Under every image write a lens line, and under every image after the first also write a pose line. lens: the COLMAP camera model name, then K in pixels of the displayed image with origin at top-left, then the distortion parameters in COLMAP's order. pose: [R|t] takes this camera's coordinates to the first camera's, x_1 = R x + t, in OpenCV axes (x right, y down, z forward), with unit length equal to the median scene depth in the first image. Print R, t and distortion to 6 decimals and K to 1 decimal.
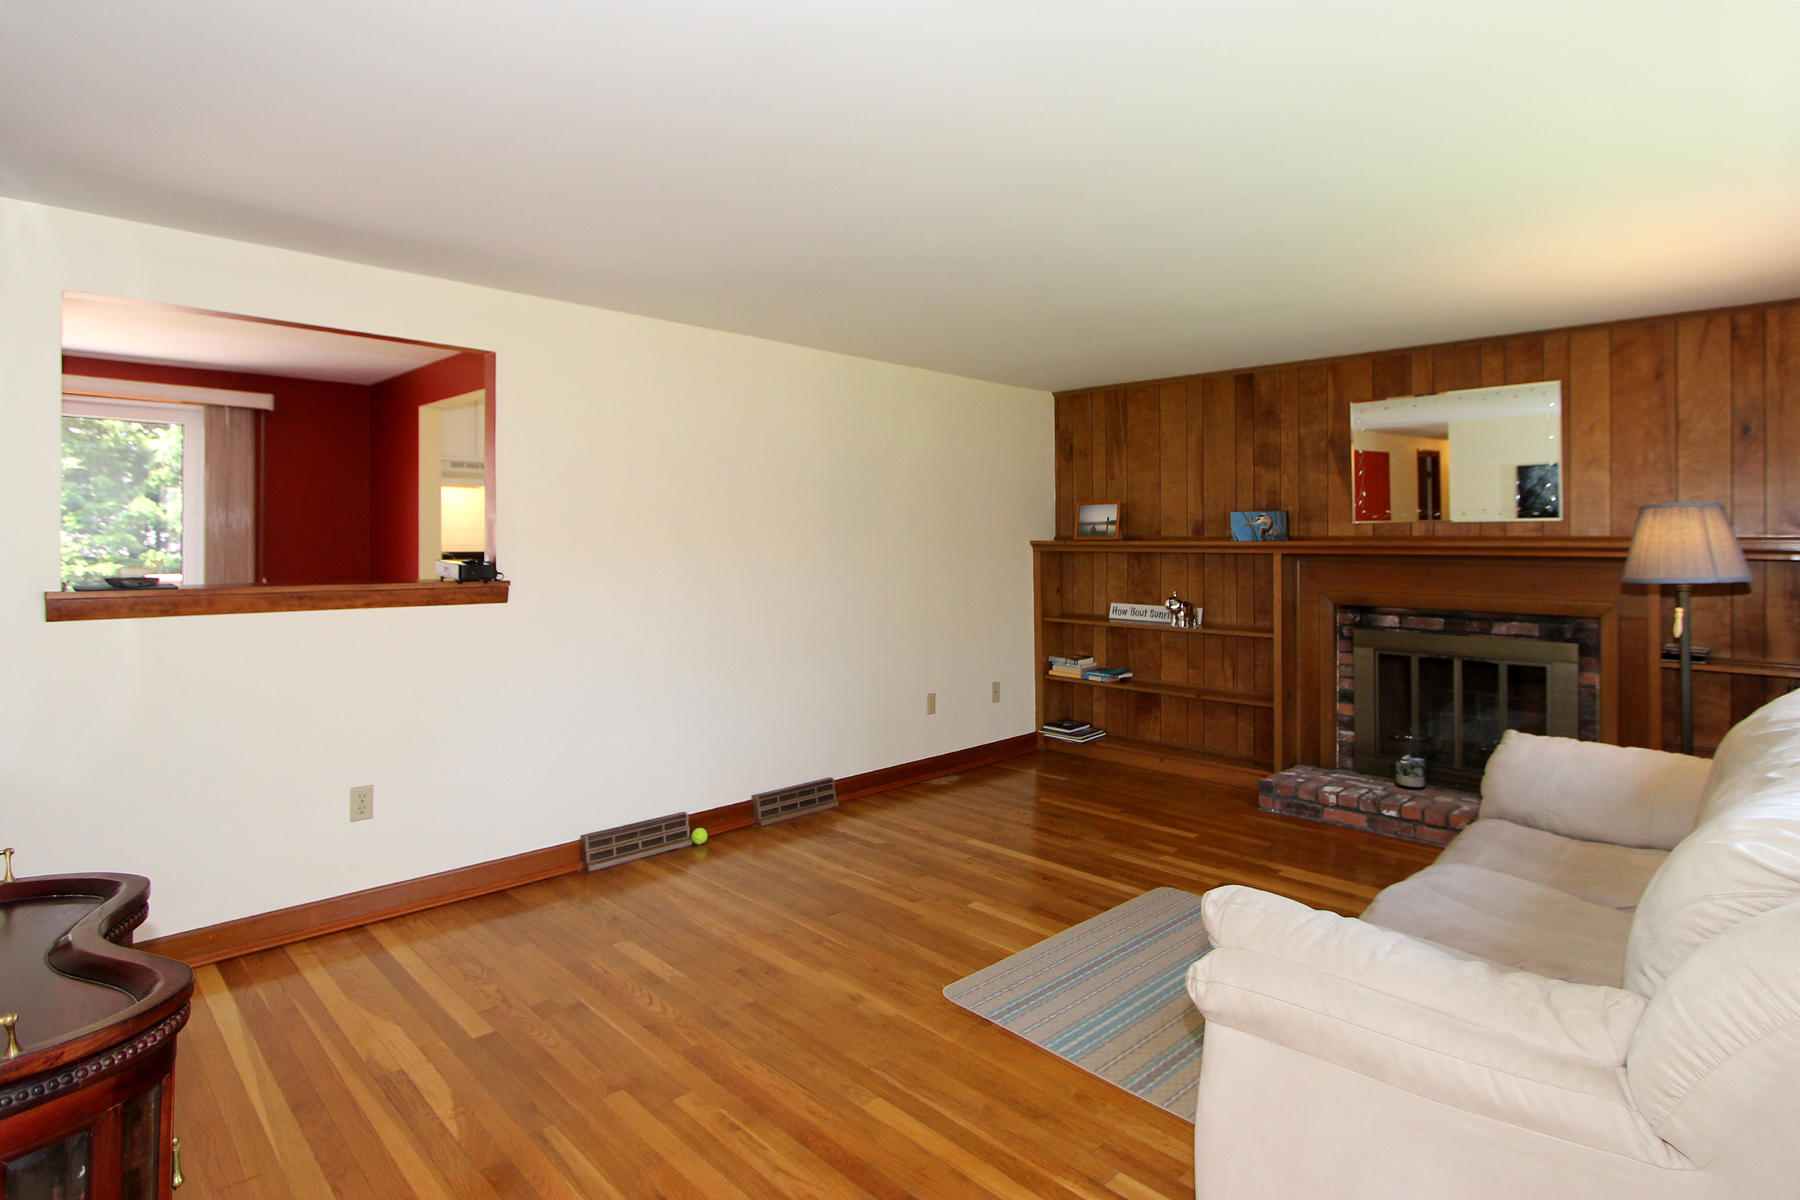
lens RADIAL K [[941.2, 0, 940.0], [0, 941.2, 528.3], [0, 0, 1]] dist [-0.003649, 0.001426]
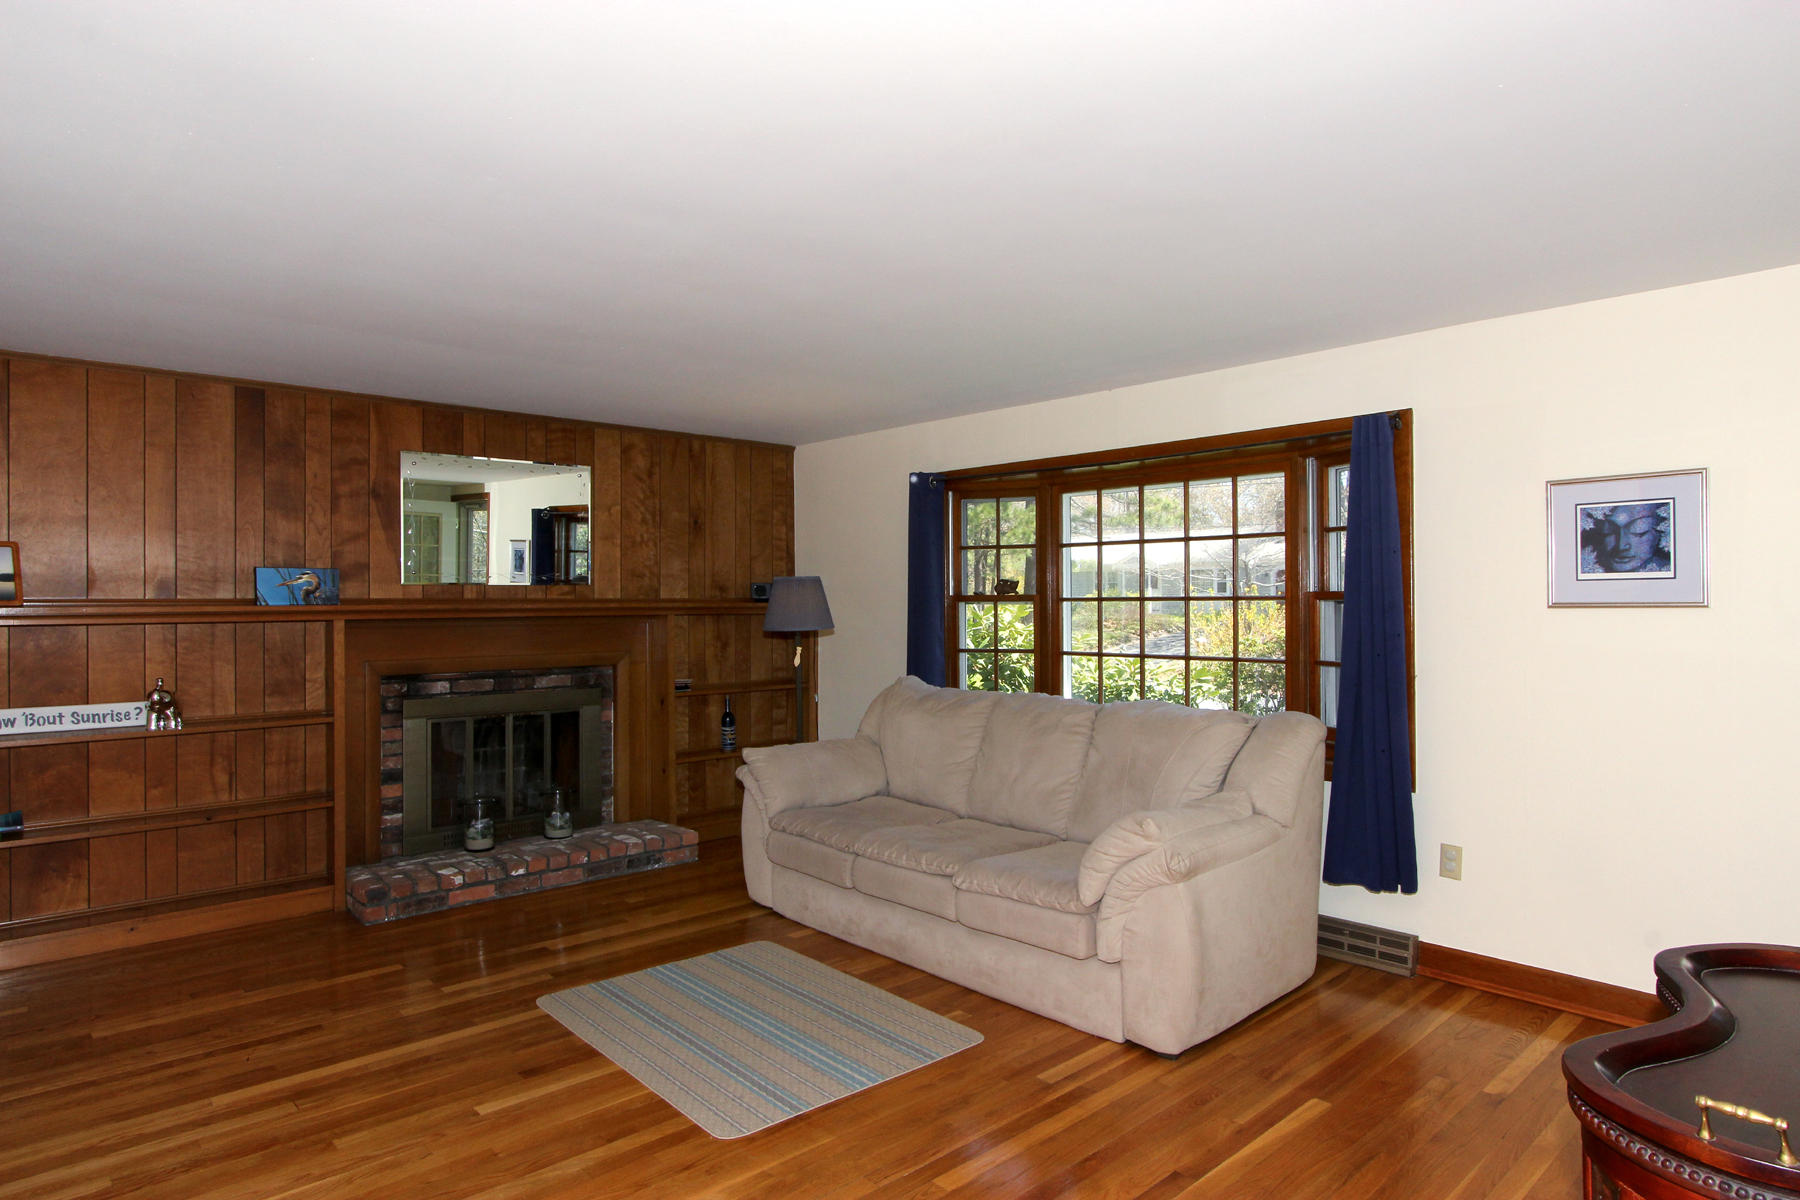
lens RADIAL K [[1039.1, 0, 902.2], [0, 1039.1, 598.9], [0, 0, 1]] dist [-0.026343, 0.000262]
pose [[0.057773, -0.002682, 0.998326, -0.561731], [-0.006413, 0.999975, 0.003058, 0.002643], [-0.998309, -0.006579, 0.057754, 0.487748]]
